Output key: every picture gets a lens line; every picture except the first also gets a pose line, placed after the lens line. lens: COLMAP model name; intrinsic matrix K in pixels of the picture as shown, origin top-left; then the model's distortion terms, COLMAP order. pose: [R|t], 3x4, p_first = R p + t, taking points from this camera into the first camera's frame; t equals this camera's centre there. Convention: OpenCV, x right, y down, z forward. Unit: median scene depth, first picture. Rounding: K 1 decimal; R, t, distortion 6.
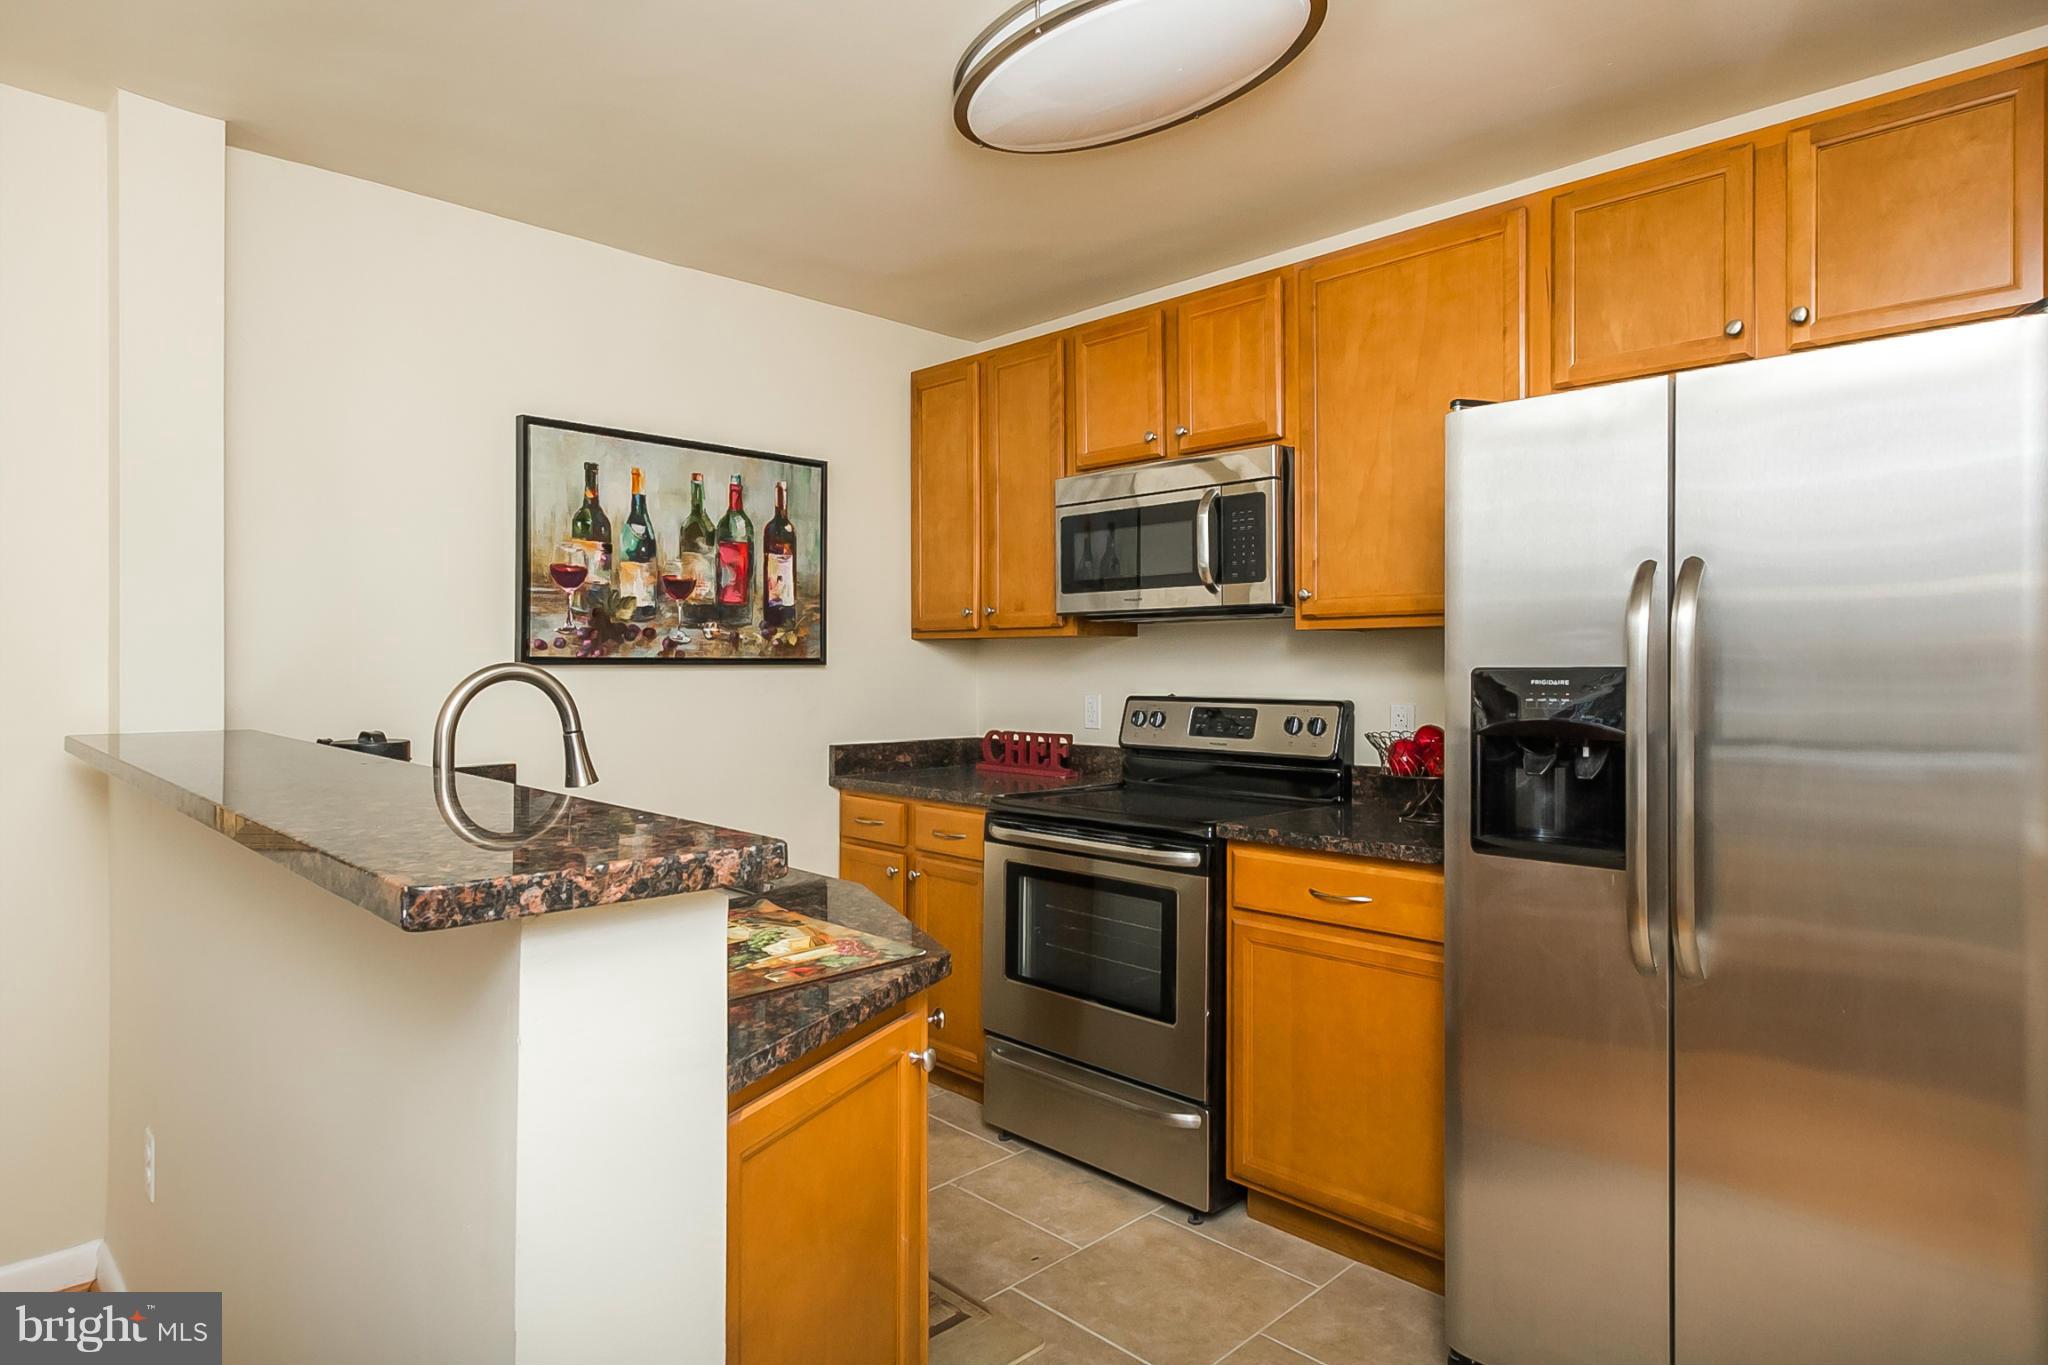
lens RADIAL K [[1131.8, 0, 1027.9], [0, 1131.8, 665.8], [0, 0, 1]] dist [0.000779, 0.000043]
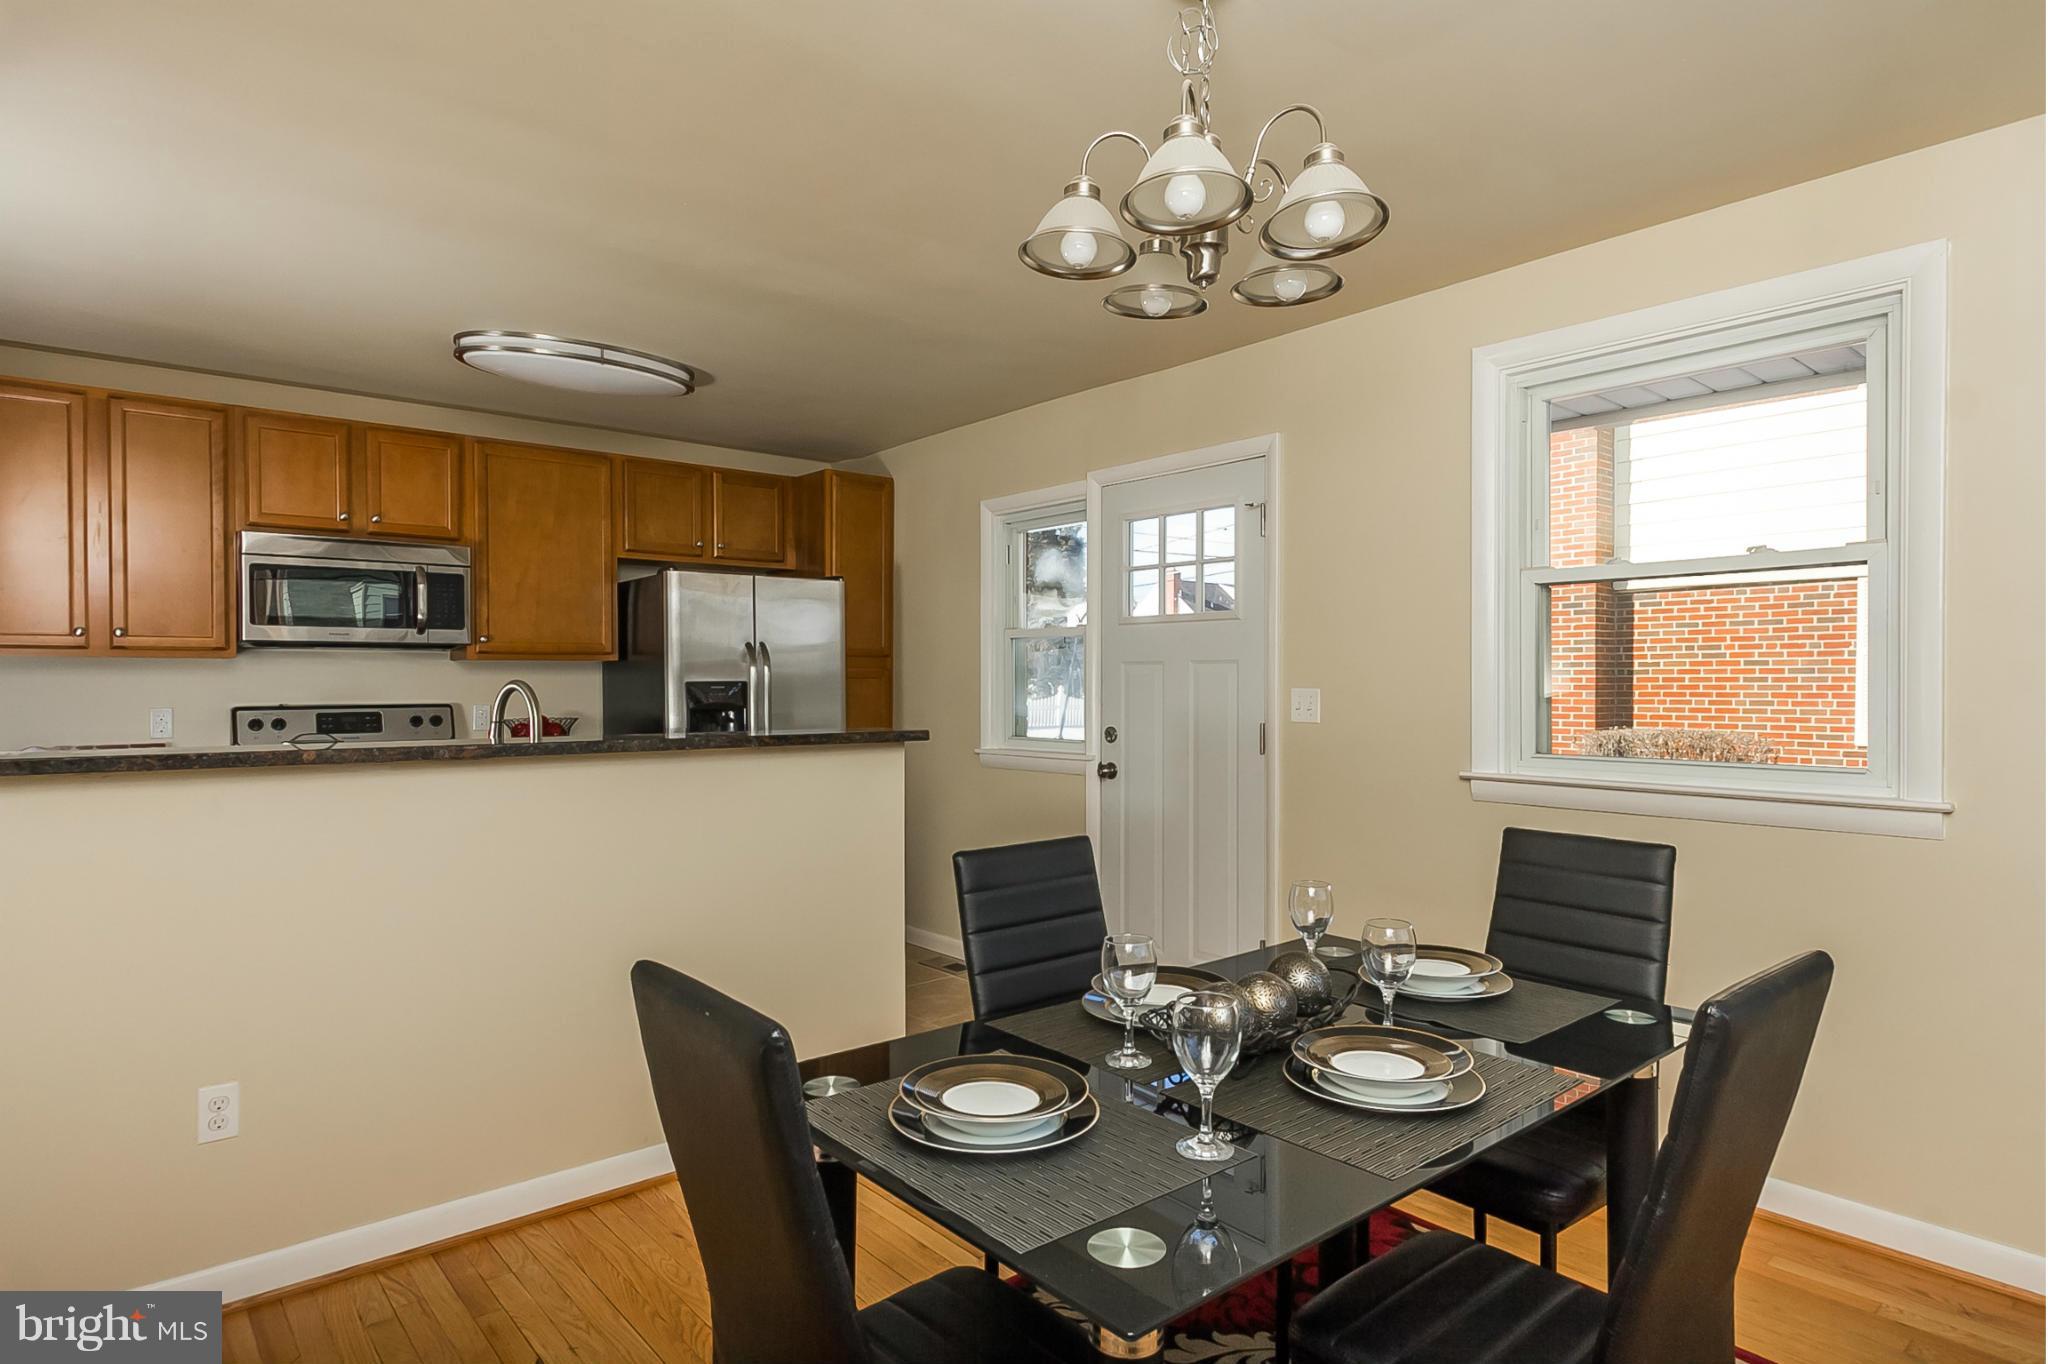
lens RADIAL K [[1185.2, 0, 1024.8], [0, 1185.2, 697.3], [0, 0, 1]] dist [0.005741, 0.000551]
pose [[0.078641, -0.017777, 0.996744, -1.227902], [0.004768, 0.999836, 0.017456, -0.003298], [-0.996892, 0.003380, 0.078713, 0.056473]]
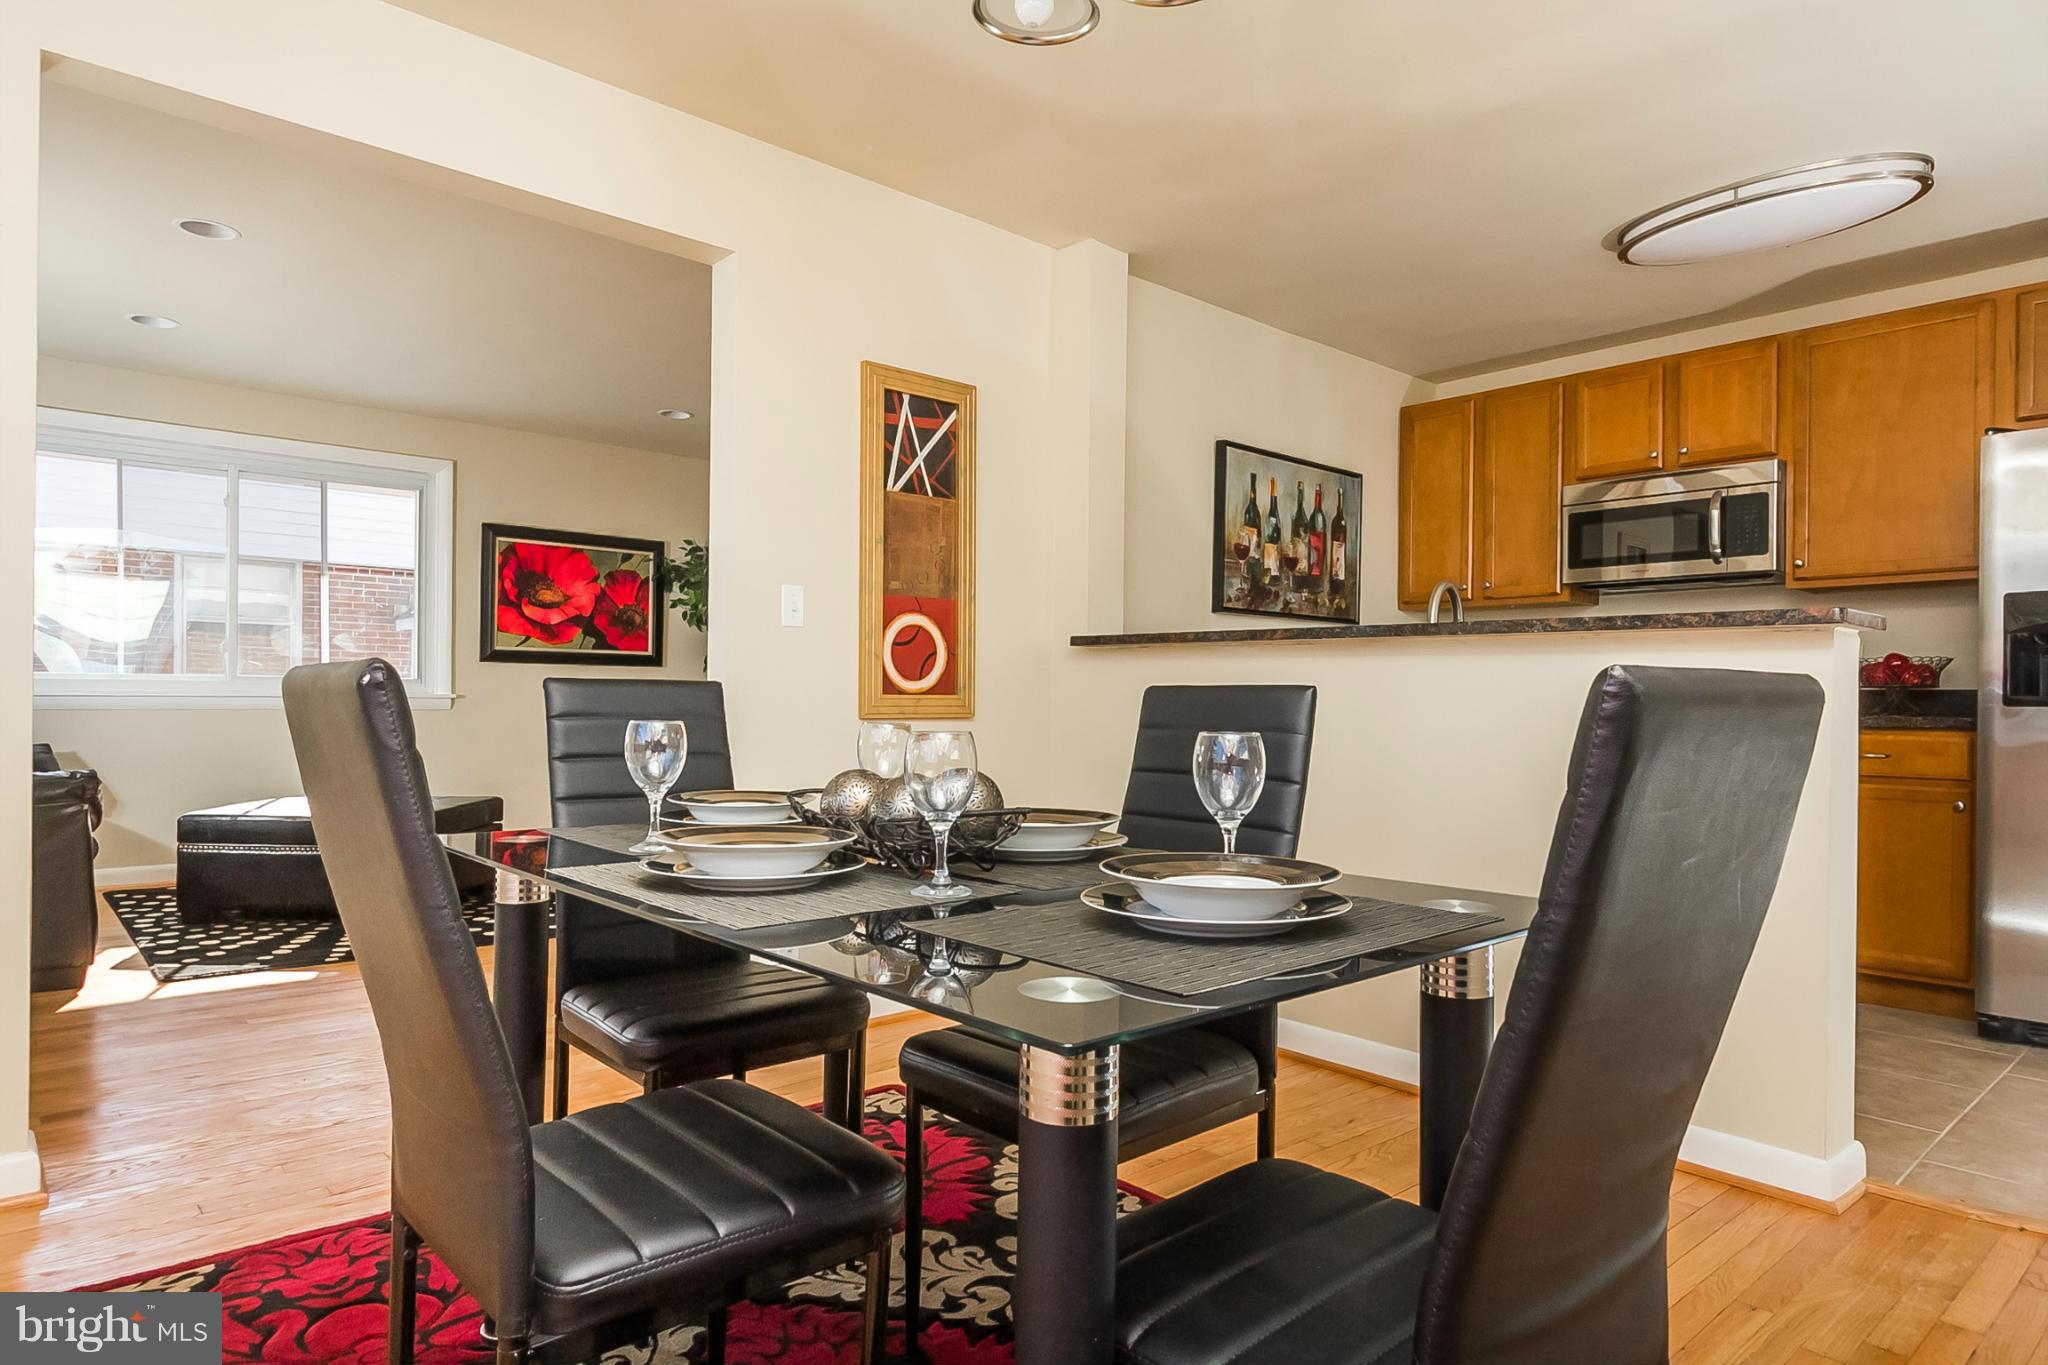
lens RADIAL K [[1185.2, 0, 1024.8], [0, 1185.2, 697.8], [0, 0, 1]] dist [0.005741, 0.000551]
pose [[0.998497, 0.010037, -0.053882, -0.562160], [-0.010274, 0.999939, -0.004130, 0.107829], [0.053837, 0.004677, 0.998539, -0.484140]]
